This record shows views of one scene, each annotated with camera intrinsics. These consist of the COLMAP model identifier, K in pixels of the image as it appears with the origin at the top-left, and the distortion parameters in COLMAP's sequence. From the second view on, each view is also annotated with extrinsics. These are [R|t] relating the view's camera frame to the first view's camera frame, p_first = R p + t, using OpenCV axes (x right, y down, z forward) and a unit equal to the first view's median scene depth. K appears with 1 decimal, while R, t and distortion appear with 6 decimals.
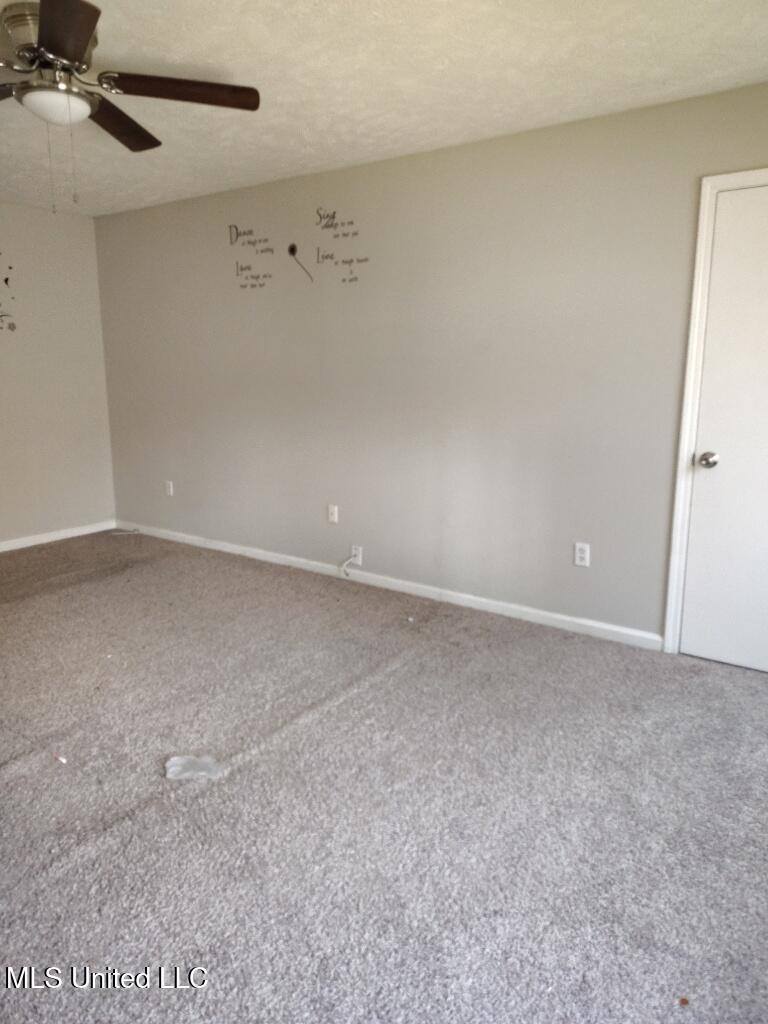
lens RADIAL K [[698.1, 0, 381.8], [0, 698.1, 502.5], [0, 0, 1]] dist [0.023775, 0.003794]
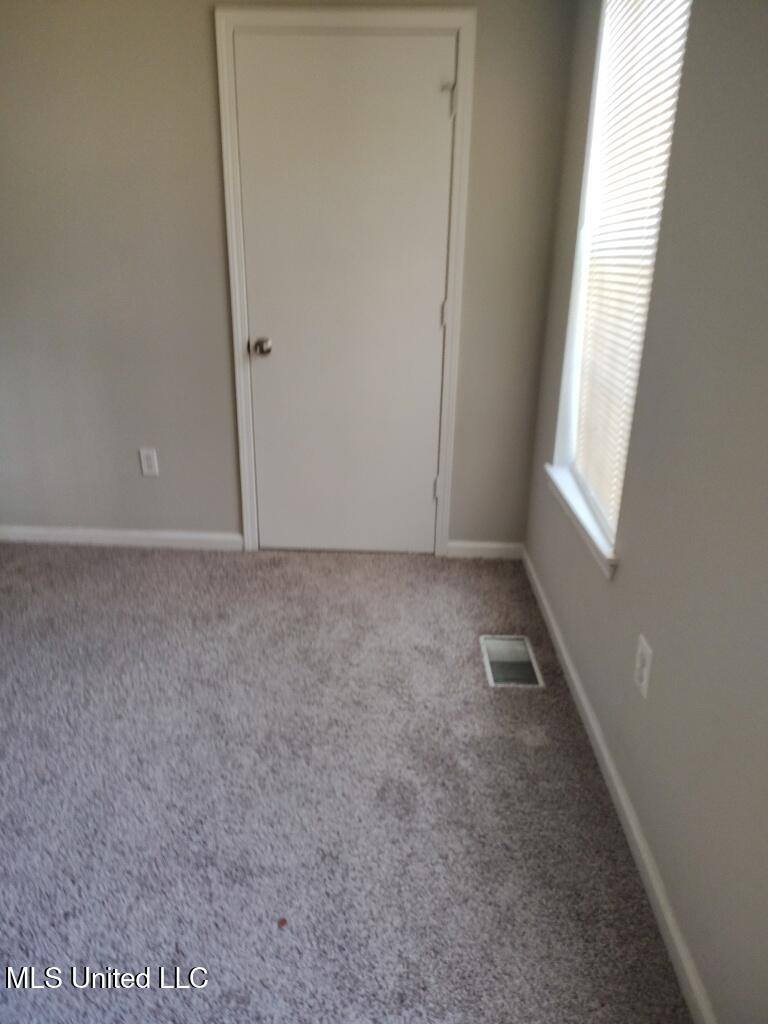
lens RADIAL K [[698.1, 0, 382.4], [0, 698.1, 513.2], [0, 0, 1]] dist [0.023775, 0.003794]
pose [[0.835472, -0.170640, 0.522367, 0.097113], [0.093008, 0.980762, 0.171626, 0.020765], [-0.541605, -0.094805, 0.835270, 0.140183]]
